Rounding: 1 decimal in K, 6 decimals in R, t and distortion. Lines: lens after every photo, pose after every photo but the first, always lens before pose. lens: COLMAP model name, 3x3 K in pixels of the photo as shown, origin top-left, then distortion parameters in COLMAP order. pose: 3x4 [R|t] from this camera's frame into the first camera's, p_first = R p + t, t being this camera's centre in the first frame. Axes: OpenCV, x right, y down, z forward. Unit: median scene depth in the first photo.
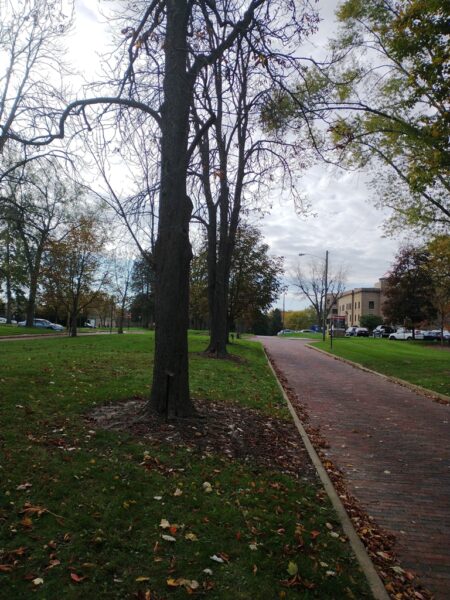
lens RADIAL K [[487.5, 0, 225.0], [0, 487.5, 300.0], [0, 0, 1]] dist [-0.048433, -0.001777]
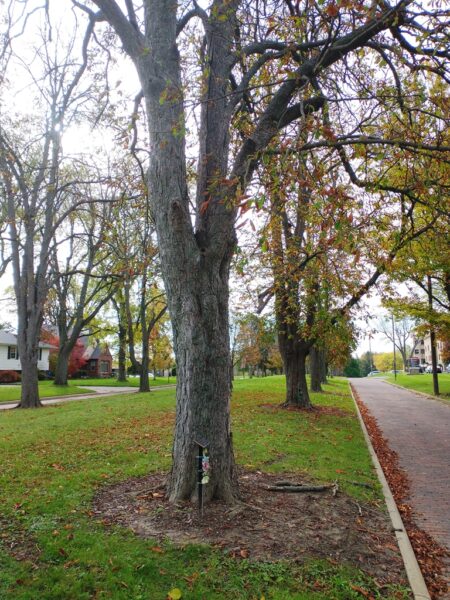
lens RADIAL K [[487.5, 0, 225.0], [0, 487.5, 300.0], [0, 0, 1]] dist [-0.048433, -0.001777]
pose [[0.981269, -0.073816, -0.177939, -0.004765], [0.056289, 0.993230, -0.101614, -0.011787], [0.184235, 0.089695, 0.978781, -0.257603]]
